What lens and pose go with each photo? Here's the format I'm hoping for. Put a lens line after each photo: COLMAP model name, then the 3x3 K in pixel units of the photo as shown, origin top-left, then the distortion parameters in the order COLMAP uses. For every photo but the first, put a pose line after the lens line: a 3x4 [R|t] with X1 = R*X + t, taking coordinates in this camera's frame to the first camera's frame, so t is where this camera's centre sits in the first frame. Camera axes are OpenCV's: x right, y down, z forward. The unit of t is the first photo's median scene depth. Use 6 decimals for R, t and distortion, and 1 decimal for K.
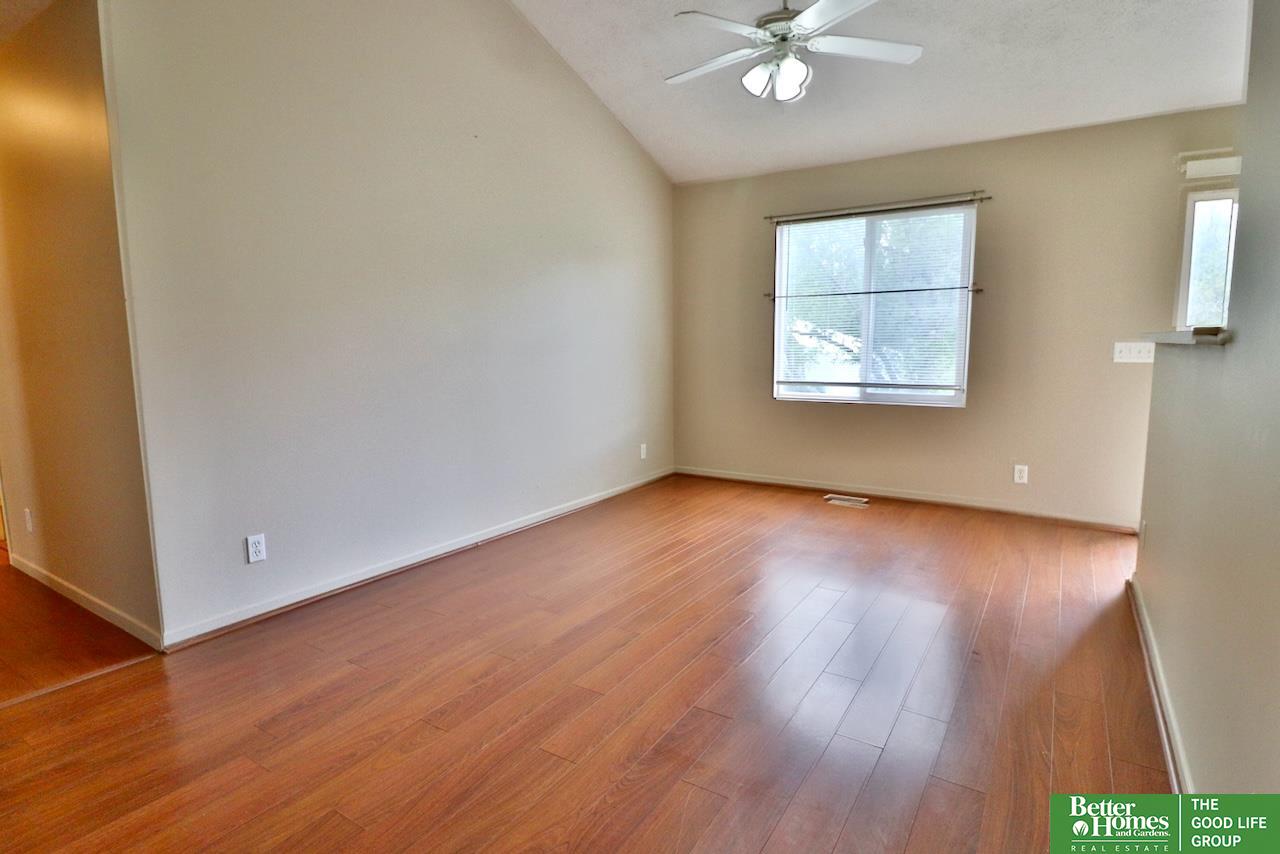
lens RADIAL K [[663.9, 0, 638.6], [0, 663.9, 426.7], [0, 0, 1]] dist [-0.002353, -0.000410]
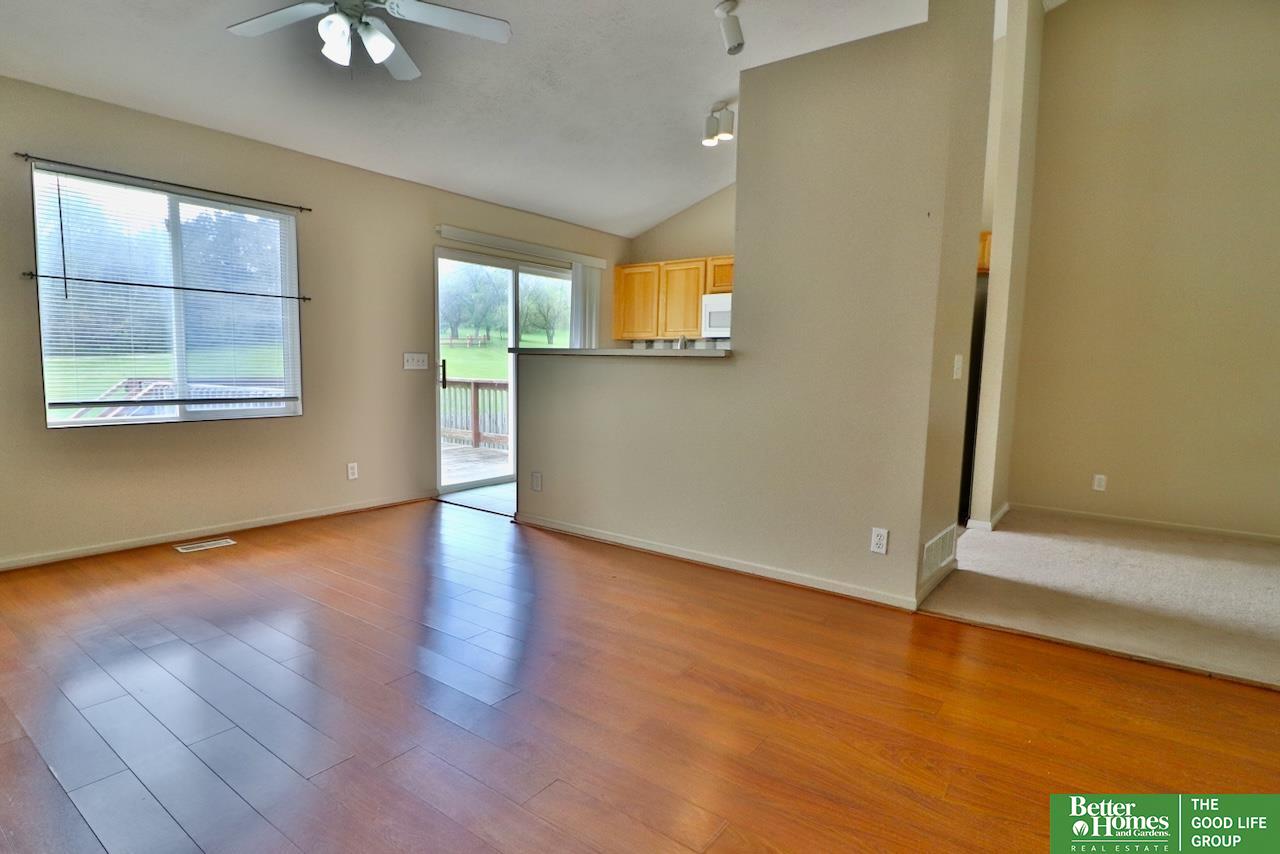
lens RADIAL K [[663.9, 0, 641.7], [0, 663.9, 424.7], [0, 0, 1]] dist [-0.002353, -0.000410]
pose [[0.076263, -0.081747, 0.993731, -0.421461], [0.101976, 0.992047, 0.073782, -0.037978], [-0.991859, 0.095710, 0.083993, 0.388437]]
